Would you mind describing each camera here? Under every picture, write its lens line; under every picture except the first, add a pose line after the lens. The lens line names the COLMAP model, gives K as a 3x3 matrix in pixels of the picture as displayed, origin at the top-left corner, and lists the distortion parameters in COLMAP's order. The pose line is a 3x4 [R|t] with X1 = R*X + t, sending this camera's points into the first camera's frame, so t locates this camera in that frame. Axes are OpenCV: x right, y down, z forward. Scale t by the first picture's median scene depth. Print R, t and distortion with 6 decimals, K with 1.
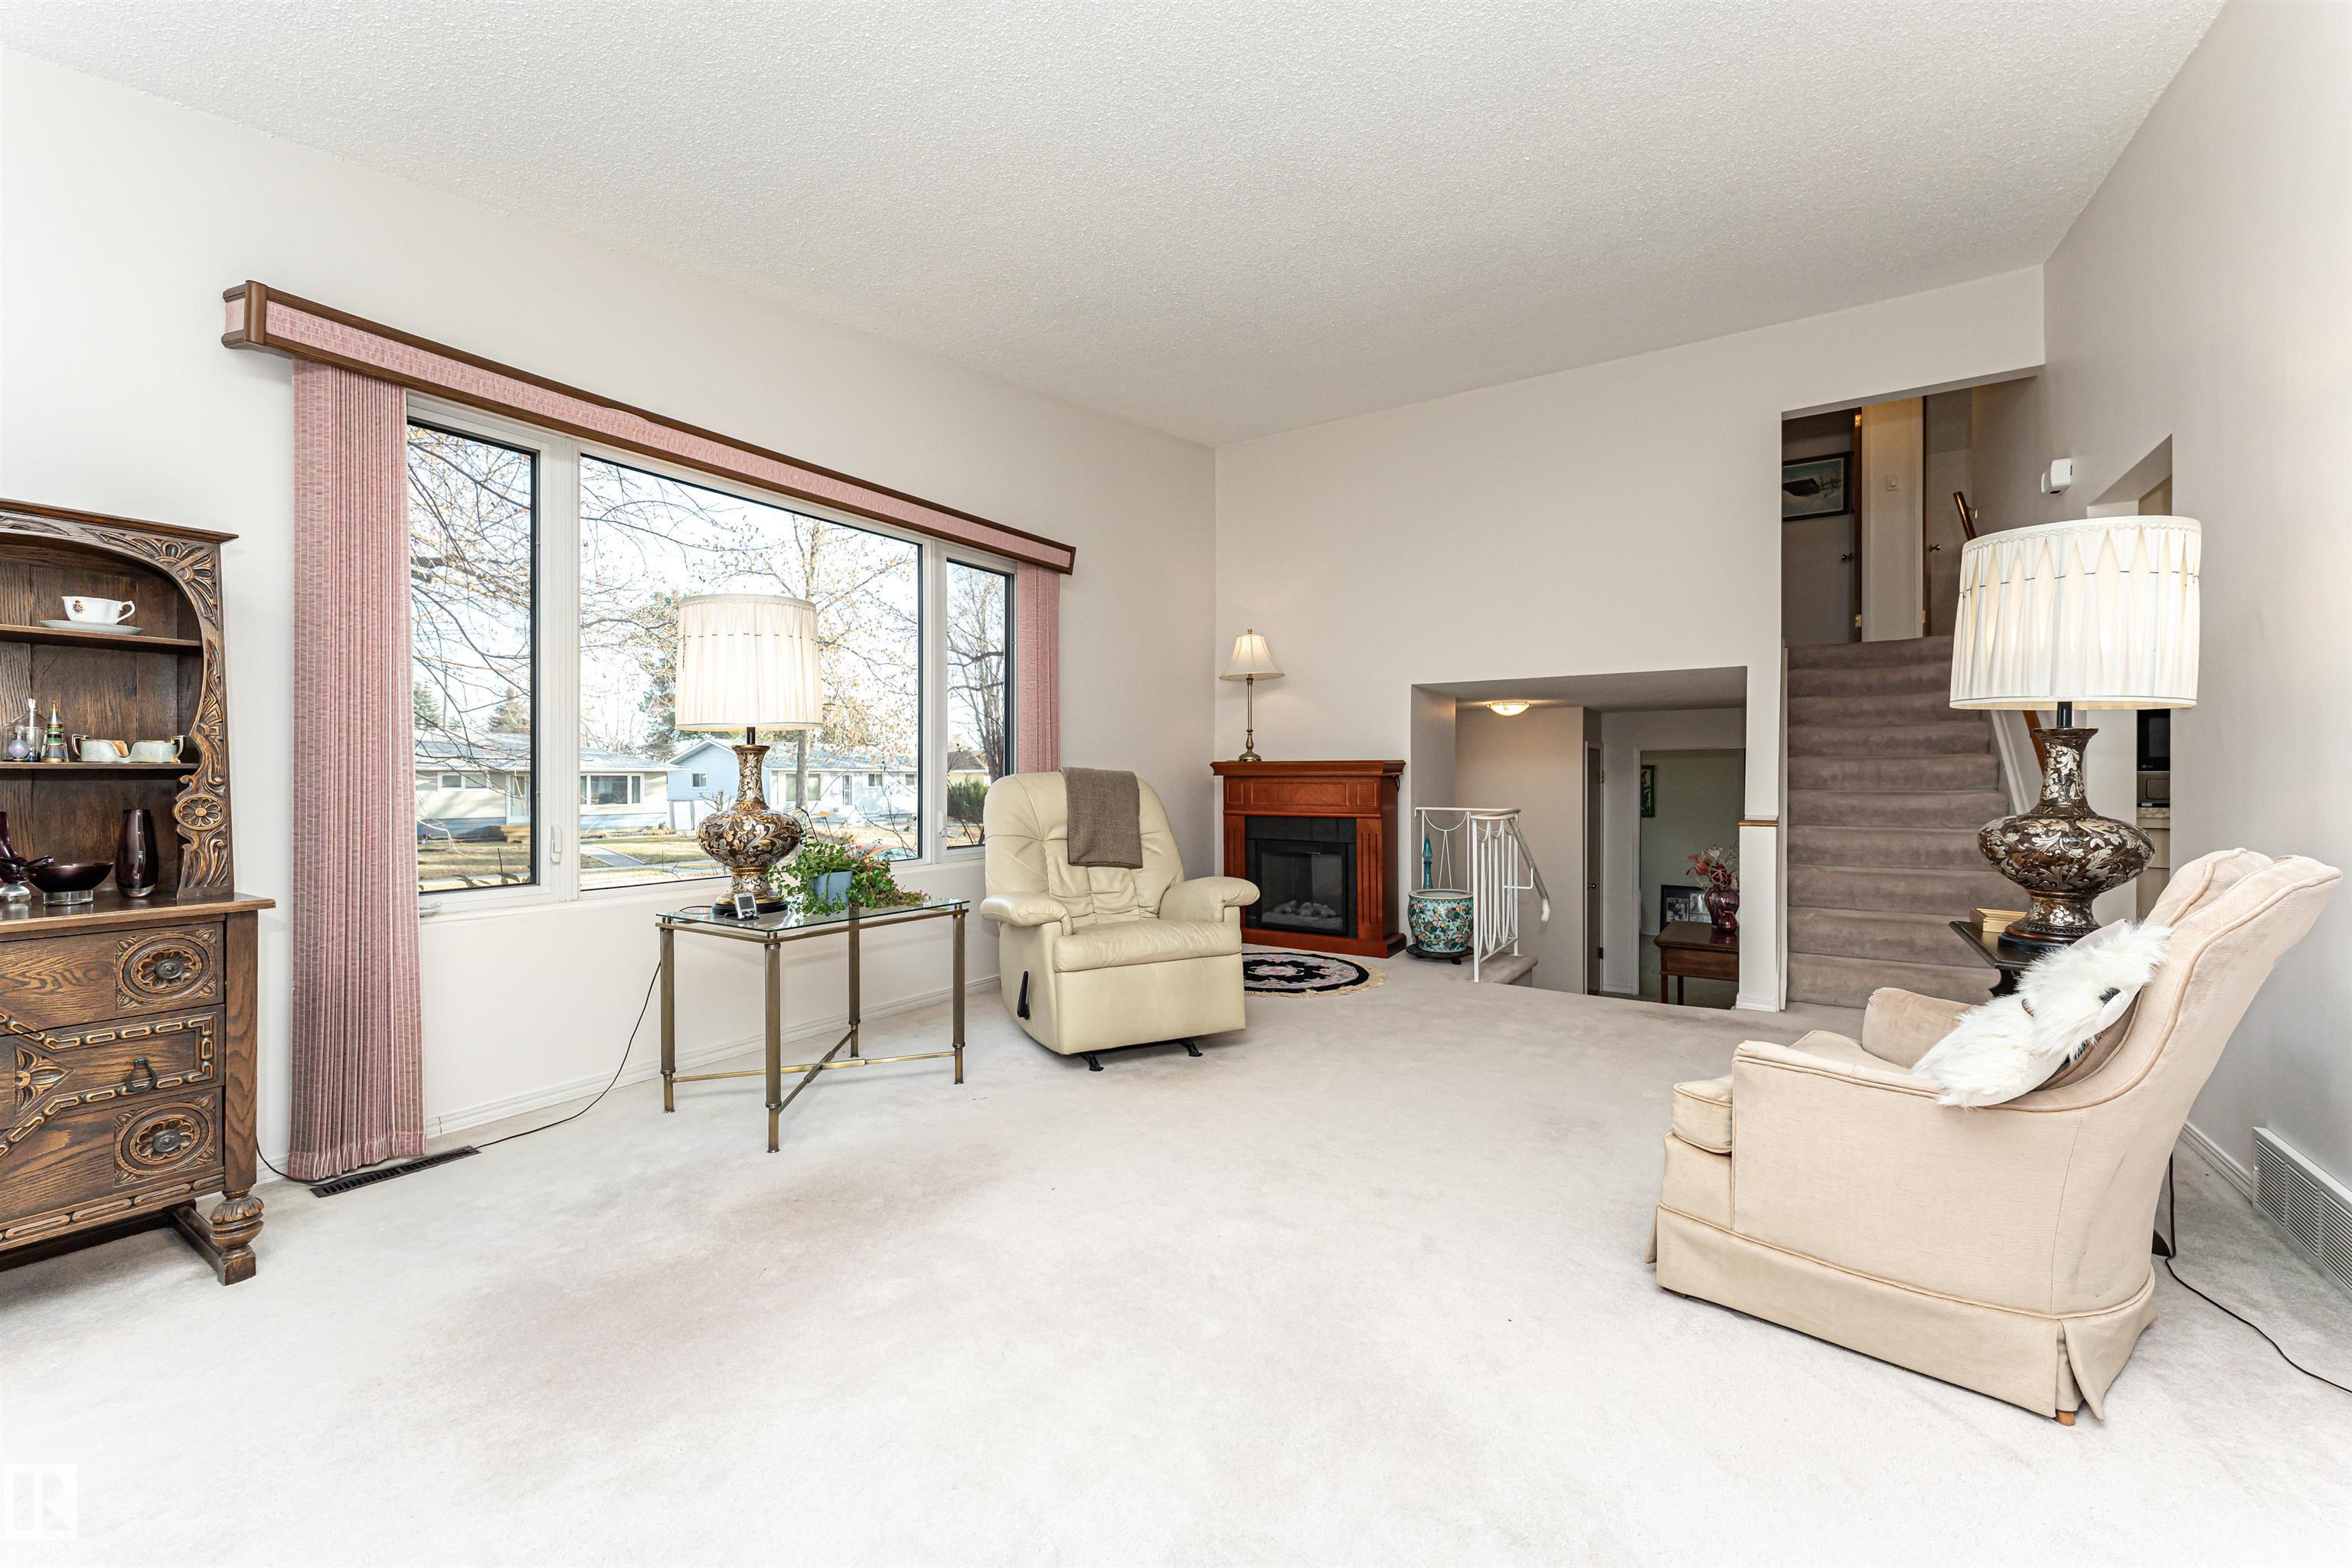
lens RADIAL K [[930.9, 0, 1179.3], [0, 930.9, 779.4], [0, 0, 1]] dist [-0.000304, 0.000534]
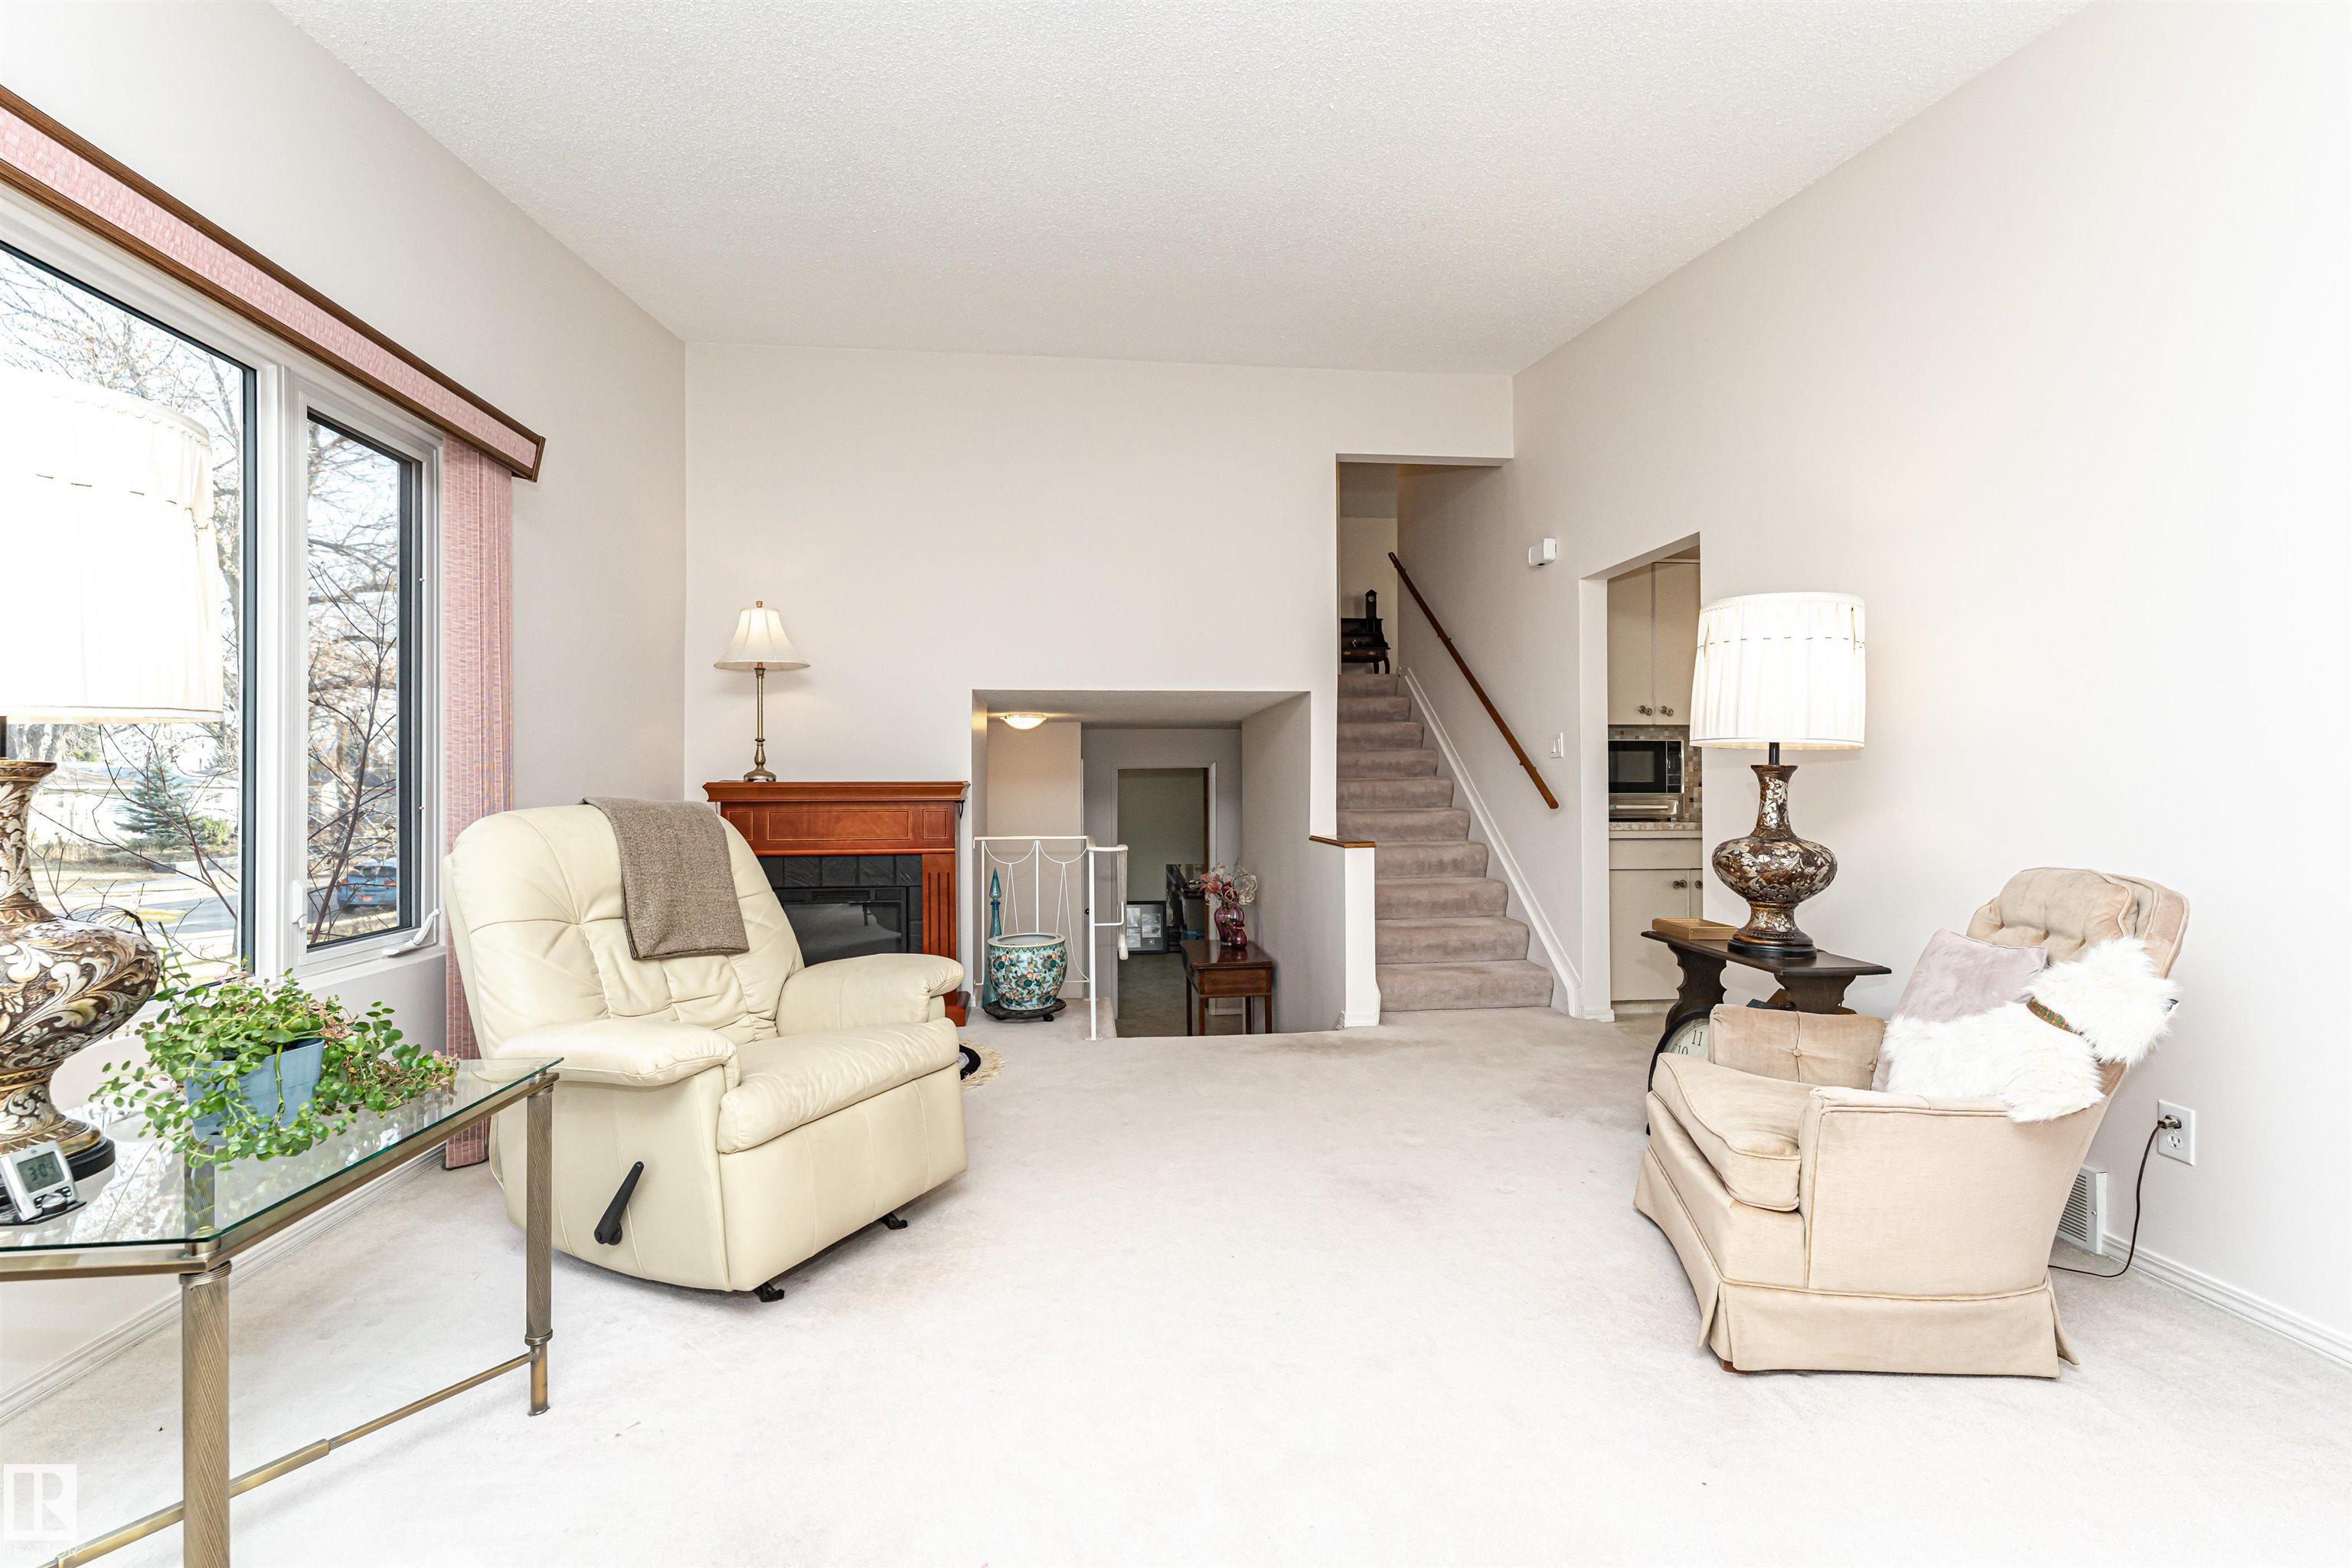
lens RADIAL K [[1012.5, 0, 1180.2], [0, 1012.5, 778.8], [0, 0, 1]] dist [-0.002236, -0.000460]
pose [[0.776673, 0.001633, 0.629902, -0.306656], [0.007610, 0.999899, -0.011976, -0.018053], [-0.629859, 0.014095, 0.776582, 0.320348]]
